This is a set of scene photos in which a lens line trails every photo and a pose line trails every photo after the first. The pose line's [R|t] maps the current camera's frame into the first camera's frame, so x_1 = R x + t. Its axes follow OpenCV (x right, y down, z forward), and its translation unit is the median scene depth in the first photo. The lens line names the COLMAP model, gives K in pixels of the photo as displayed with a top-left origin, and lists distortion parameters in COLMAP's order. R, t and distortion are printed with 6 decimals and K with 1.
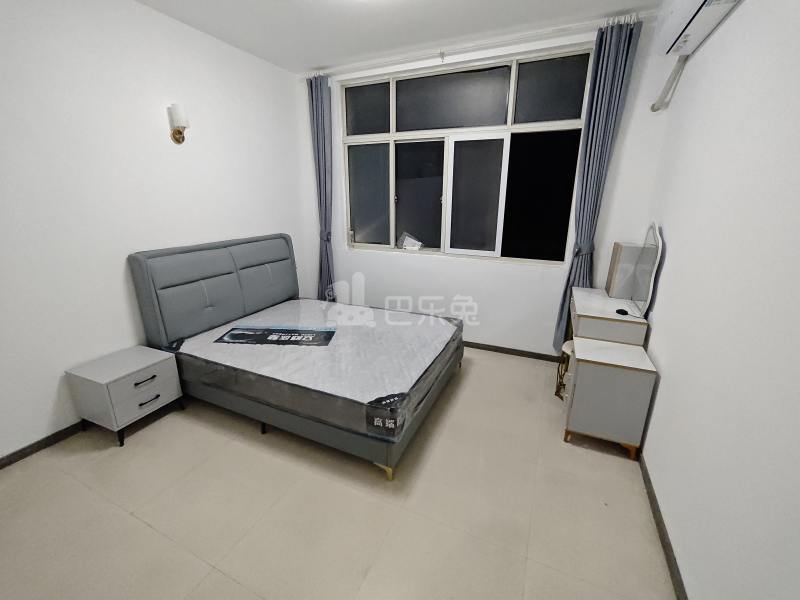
lens RADIAL K [[343.5, 0, 399.0], [0, 343.5, 298.1], [0, 0, 1]] dist [0.001915, 0.000392]
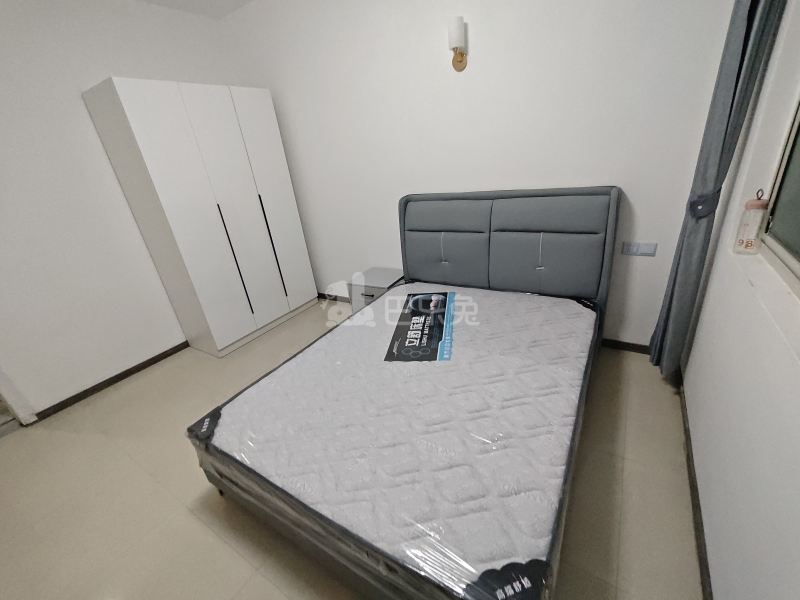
lens RADIAL K [[343.5, 0, 399.0], [0, 343.5, 298.1], [0, 0, 1]] dist [0.001915, 0.000392]
pose [[-0.123850, 0.413081, -0.902233, 0.376398], [-0.164638, 0.888077, 0.429200, -0.287151], [0.978548, 0.201698, -0.041979, 1.001142]]
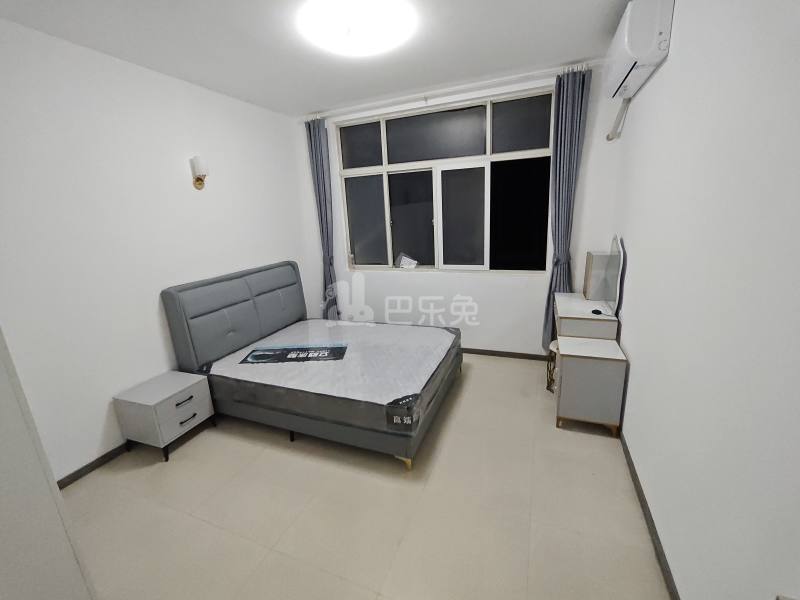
lens RADIAL K [[344.3, 0, 398.1], [0, 344.3, 300.2], [0, 0, 1]] dist [-0.000788, 0.000013]
pose [[0.997569, -0.064949, 0.025253, -0.042169], [0.065828, 0.997191, -0.035724, -0.001854], [-0.022862, 0.037300, 0.999043, -0.130052]]
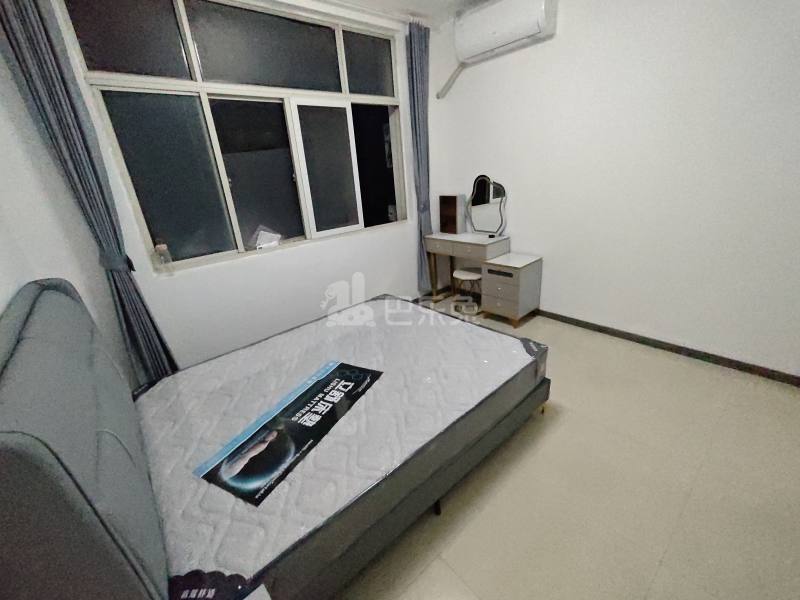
lens RADIAL K [[343.5, 0, 399.0], [0, 343.5, 298.1], [0, 0, 1]] dist [0.001915, 0.000392]
pose [[0.403384, -0.357762, 0.842192, -0.737836], [0.334865, 0.914268, 0.227990, -0.159072], [-0.851555, 0.190054, 0.488603, 0.560663]]
